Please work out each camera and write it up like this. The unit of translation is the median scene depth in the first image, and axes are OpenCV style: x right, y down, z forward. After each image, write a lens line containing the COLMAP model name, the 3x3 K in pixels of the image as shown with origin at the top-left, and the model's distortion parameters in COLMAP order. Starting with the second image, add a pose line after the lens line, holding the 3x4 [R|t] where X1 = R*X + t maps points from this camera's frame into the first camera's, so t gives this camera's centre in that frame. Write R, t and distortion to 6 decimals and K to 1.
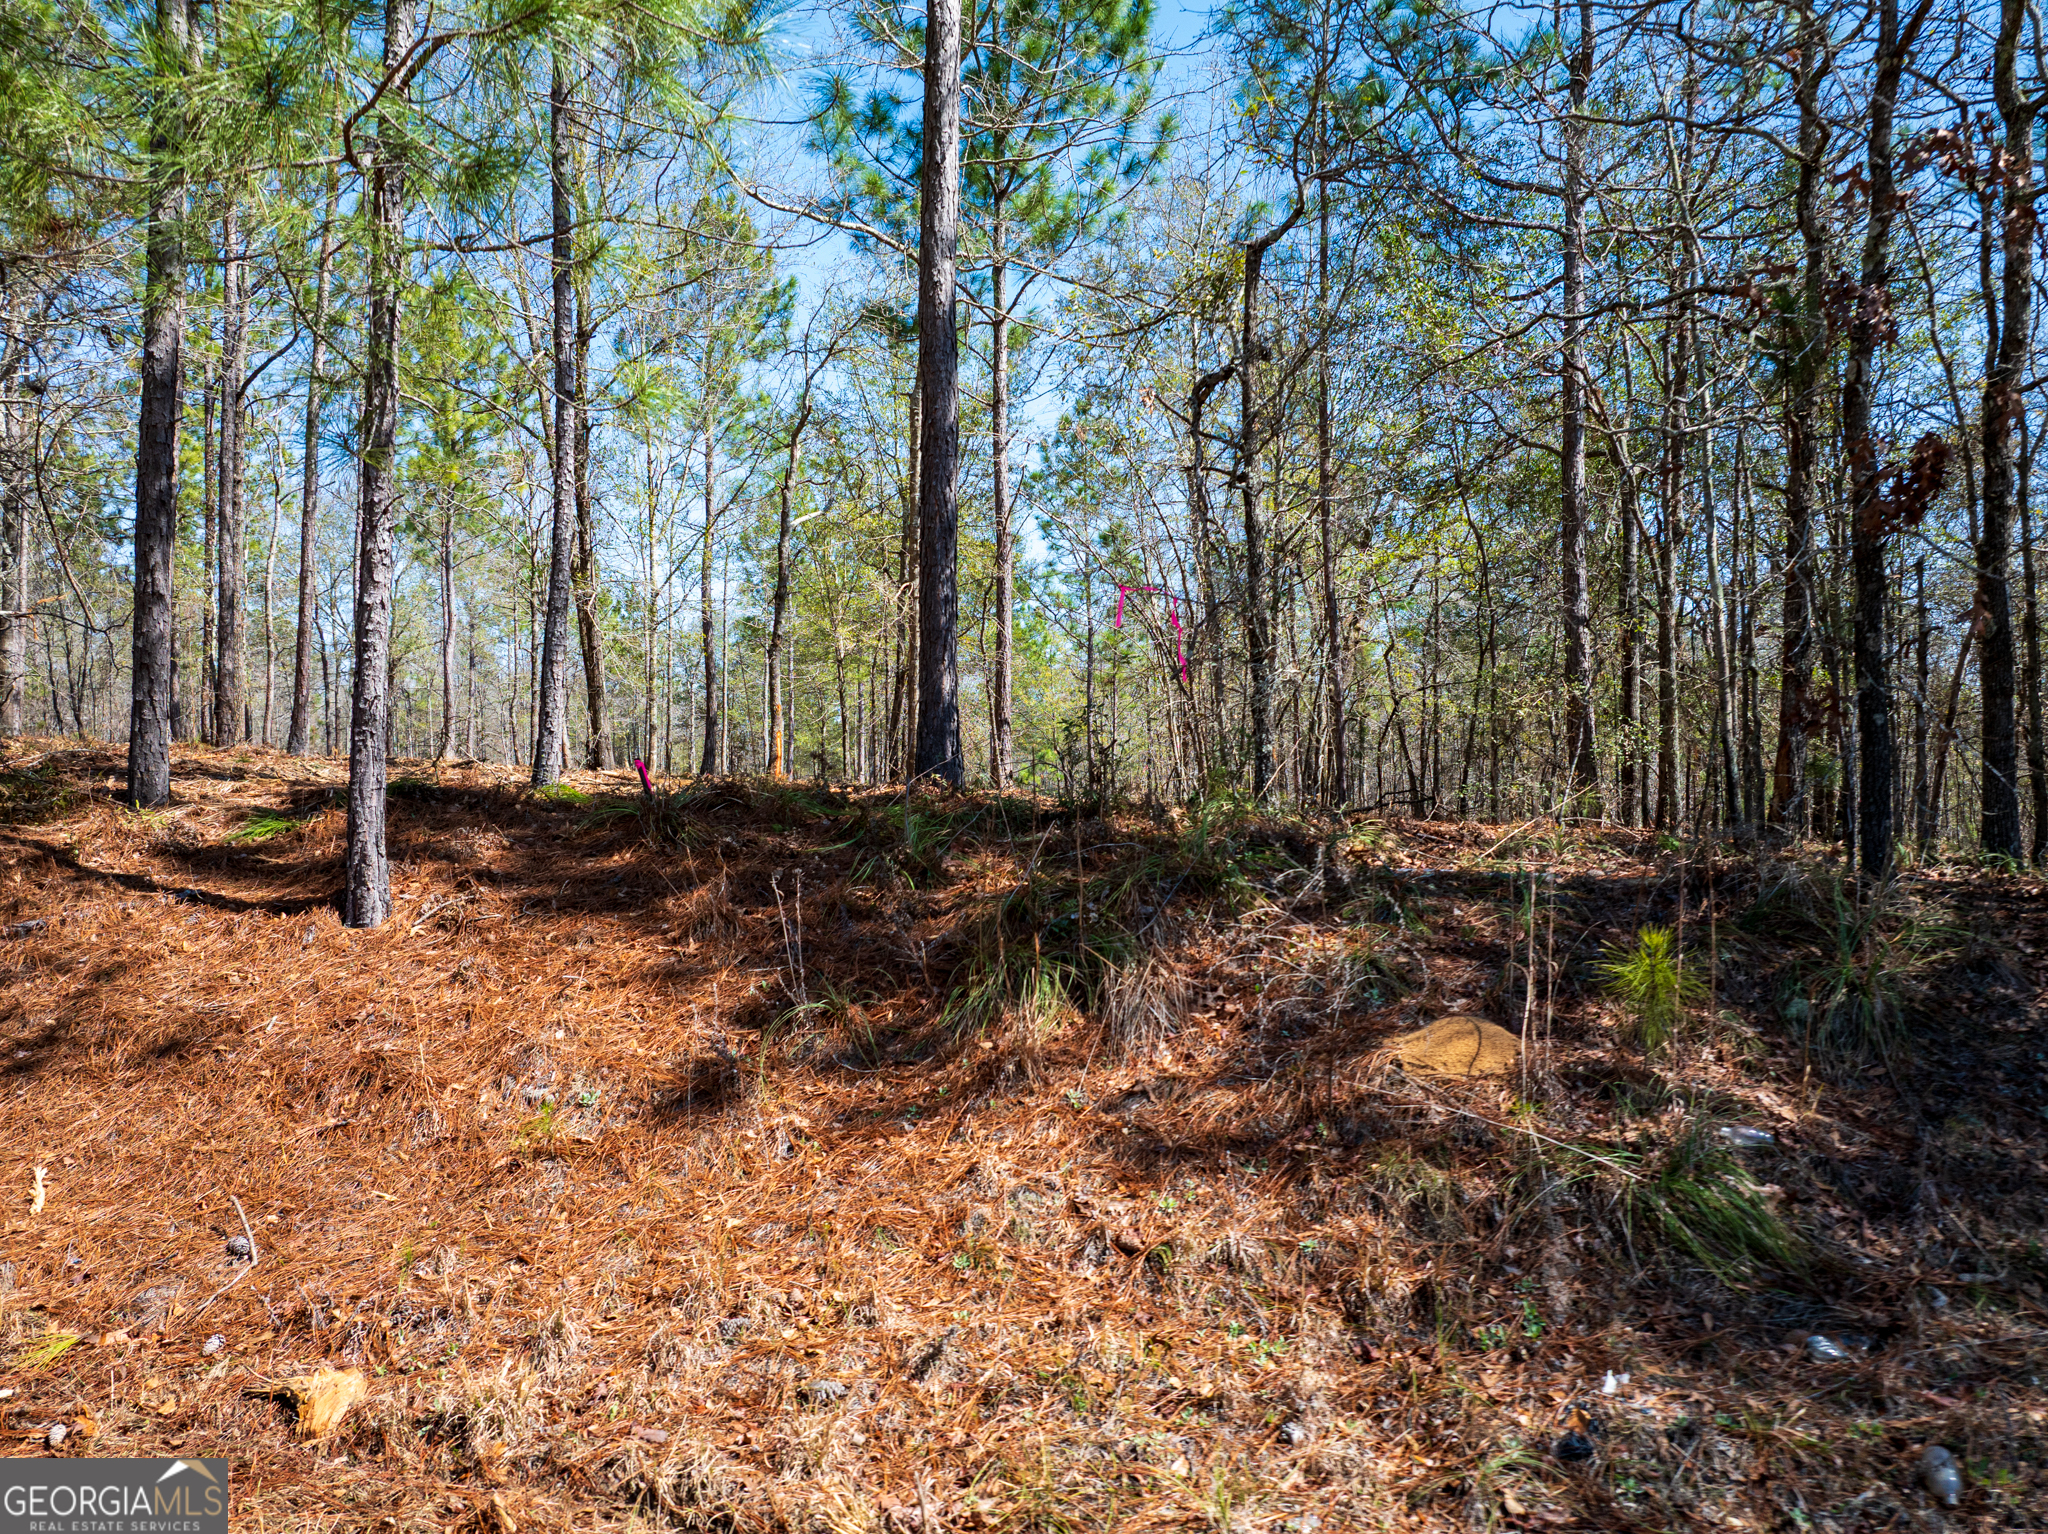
lens RADIAL K [[1435.3, 0, 1025.6], [0, 1435.3, 775.9], [0, 0, 1]] dist [-0.055264, 0.022940]
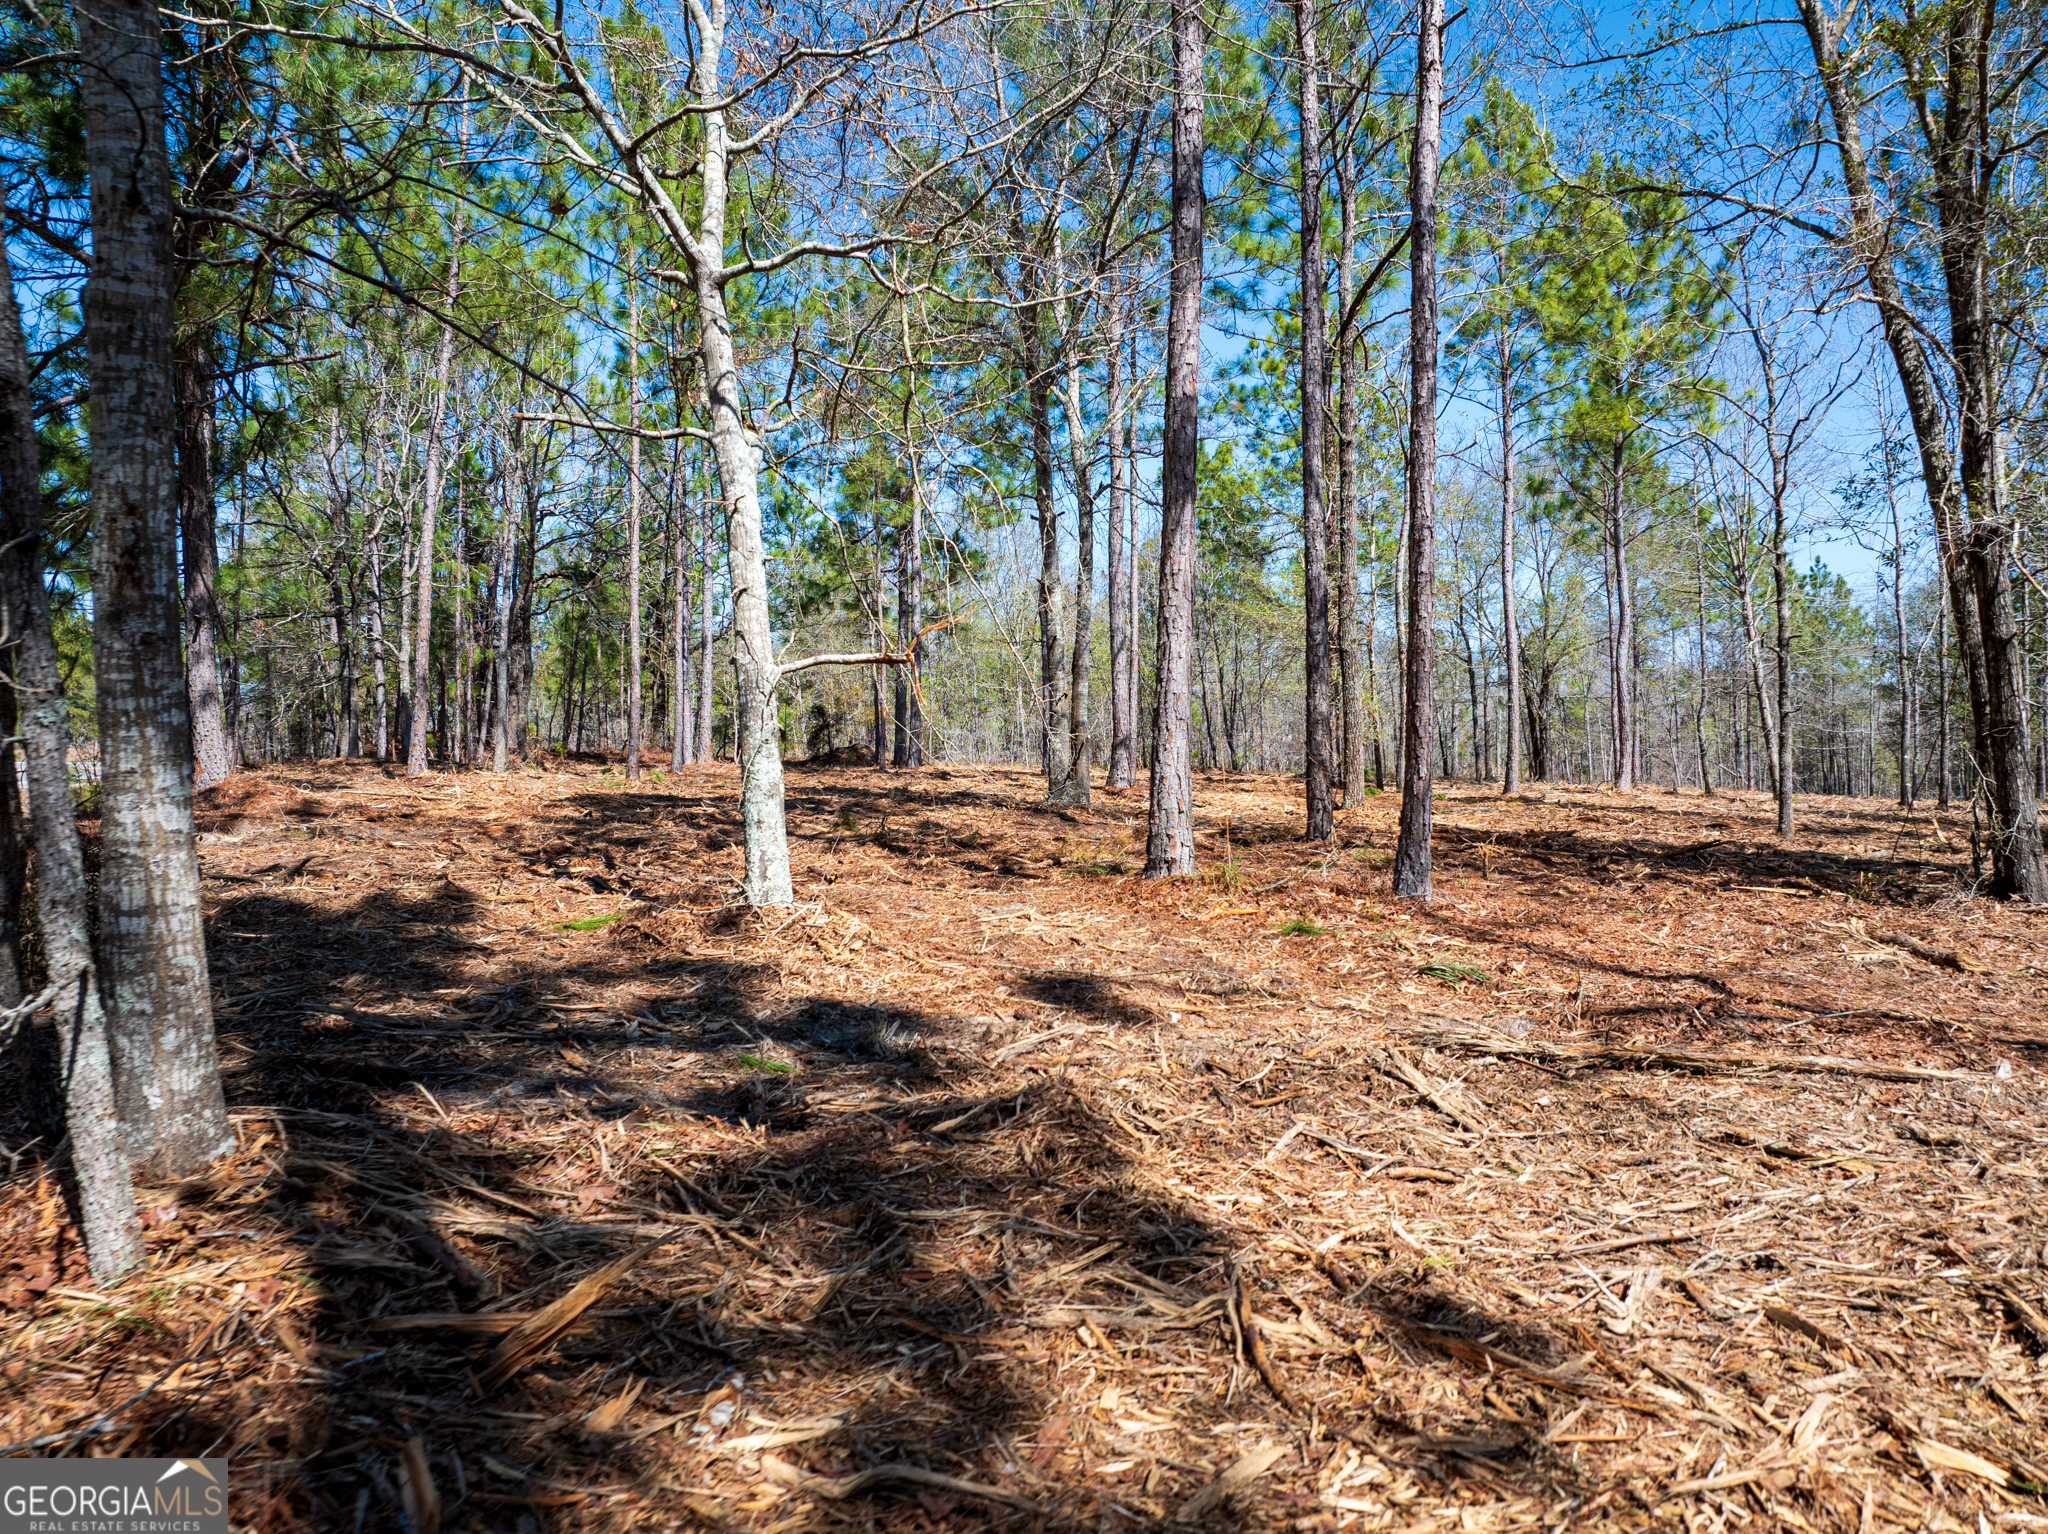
lens RADIAL K [[1435.3, 0, 1032.3], [0, 1435.3, 769.6], [0, 0, 1]] dist [-0.055264, 0.022940]
pose [[0.724424, -0.014024, -0.689212, -0.089192], [0.013482, 0.999890, -0.006175, -0.019989], [0.689223, -0.004818, 0.724533, 0.184153]]
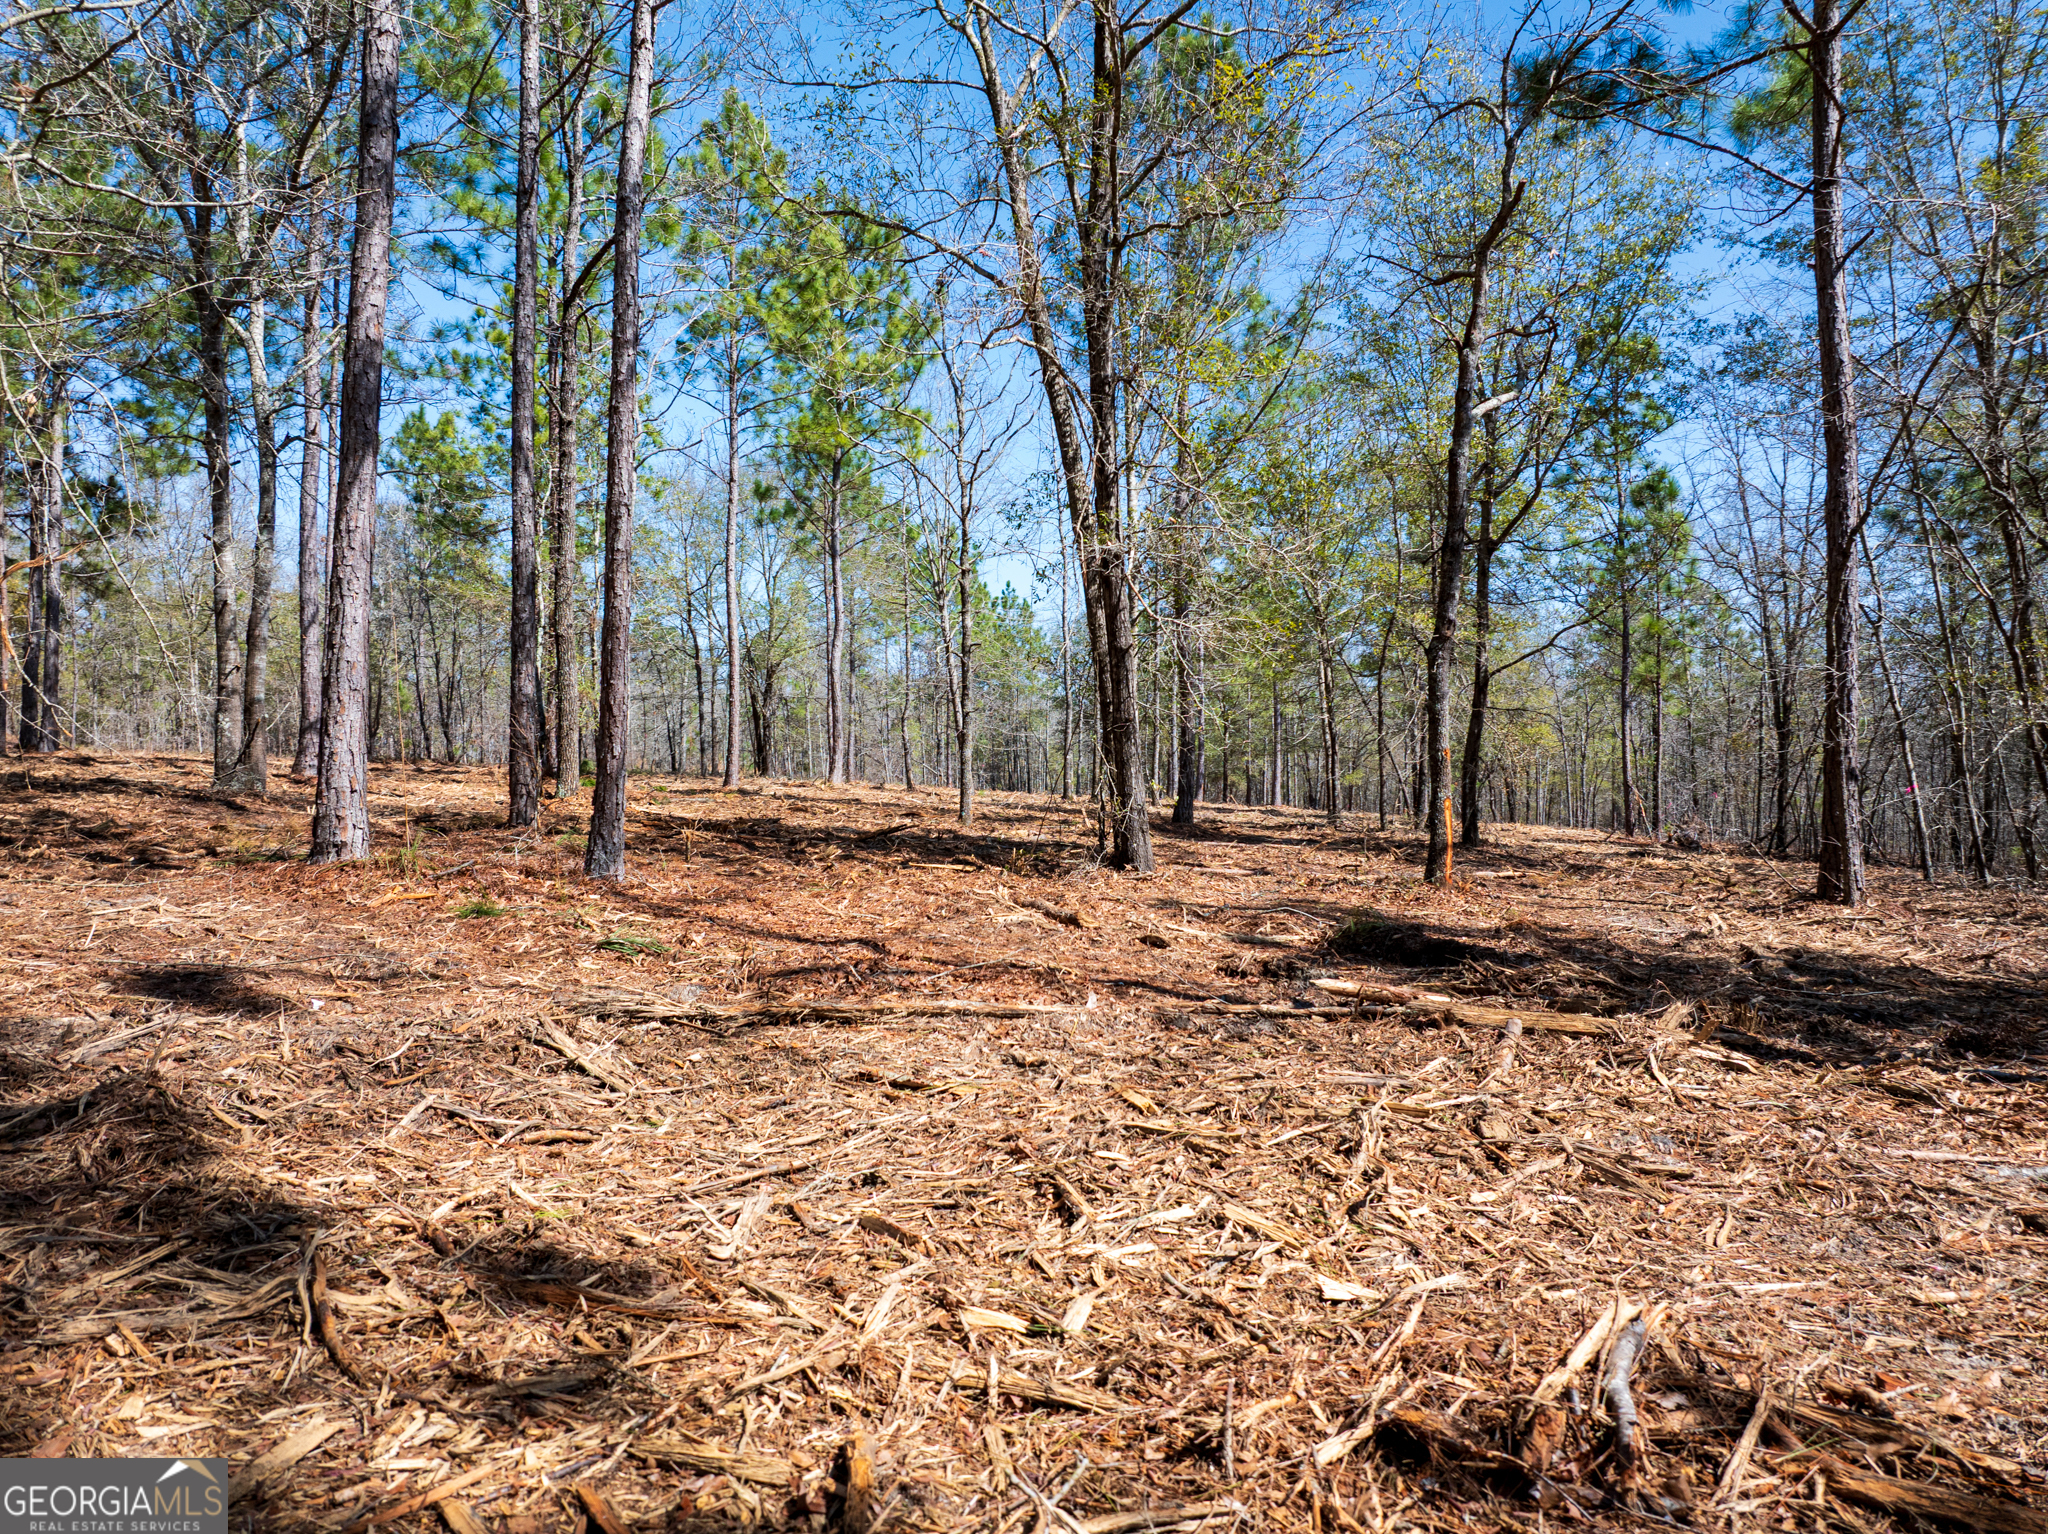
lens RADIAL K [[1435.3, 0, 1029.3], [0, 1435.3, 771.6], [0, 0, 1]] dist [-0.055264, 0.022940]
pose [[0.971609, -0.001483, -0.236588, -0.085324], [0.001743, 0.999998, 0.000892, -0.017773], [0.236586, -0.001279, 0.971610, 0.186810]]
